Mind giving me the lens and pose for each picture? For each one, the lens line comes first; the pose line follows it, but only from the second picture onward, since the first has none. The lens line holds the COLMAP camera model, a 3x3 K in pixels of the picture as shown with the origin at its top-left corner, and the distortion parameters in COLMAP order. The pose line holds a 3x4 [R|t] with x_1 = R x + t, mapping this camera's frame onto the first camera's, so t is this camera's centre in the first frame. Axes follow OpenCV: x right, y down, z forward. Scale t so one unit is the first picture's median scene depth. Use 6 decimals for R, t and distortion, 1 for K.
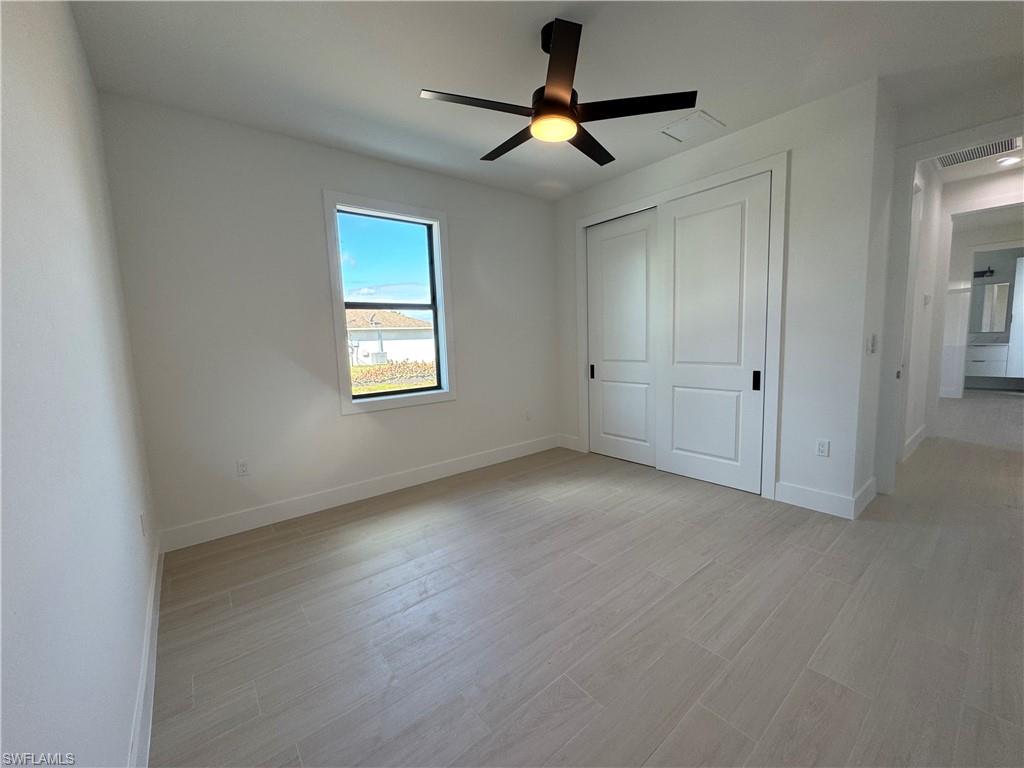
lens RADIAL K [[400.6, 0, 508.3], [0, 400.6, 383.9], [0, 0, 1]] dist [-0.000945, 0.000132]
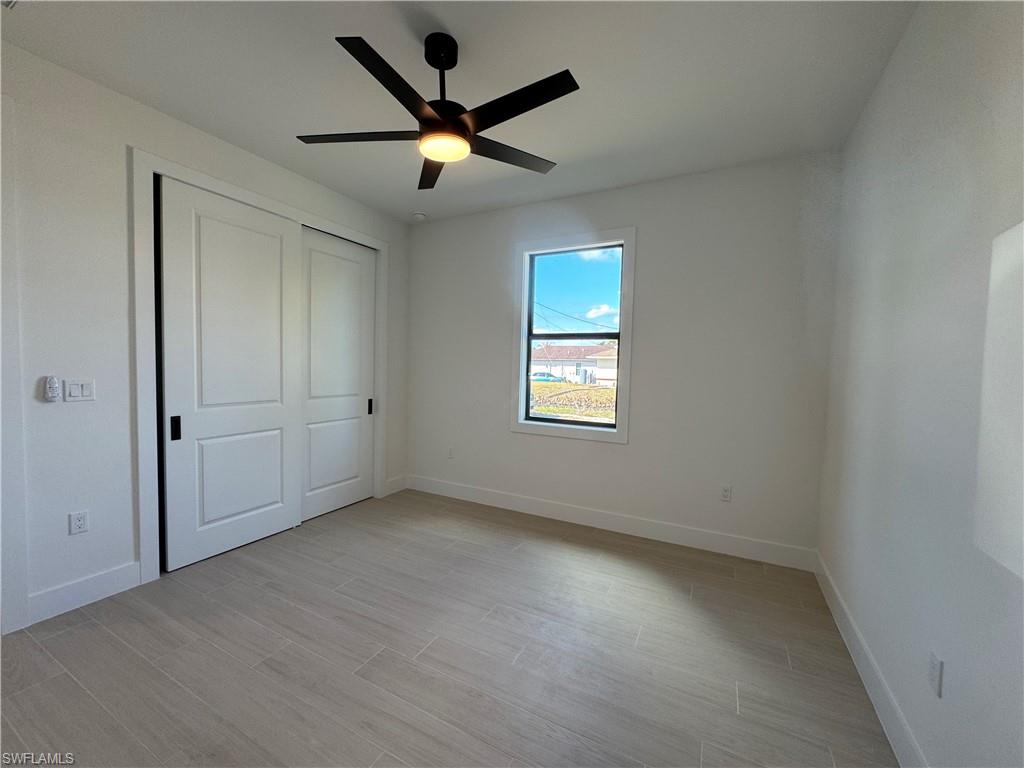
lens RADIAL K [[406.8, 0, 512.0], [0, 406.8, 384.0], [0, 0, 1]] dist [-0.007693, -0.000353]
pose [[0.399093, 0.077476, -0.913631, 0.601896], [-0.138027, 0.990146, 0.023671, -0.078985], [0.906462, 0.116659, 0.405854, 0.468007]]
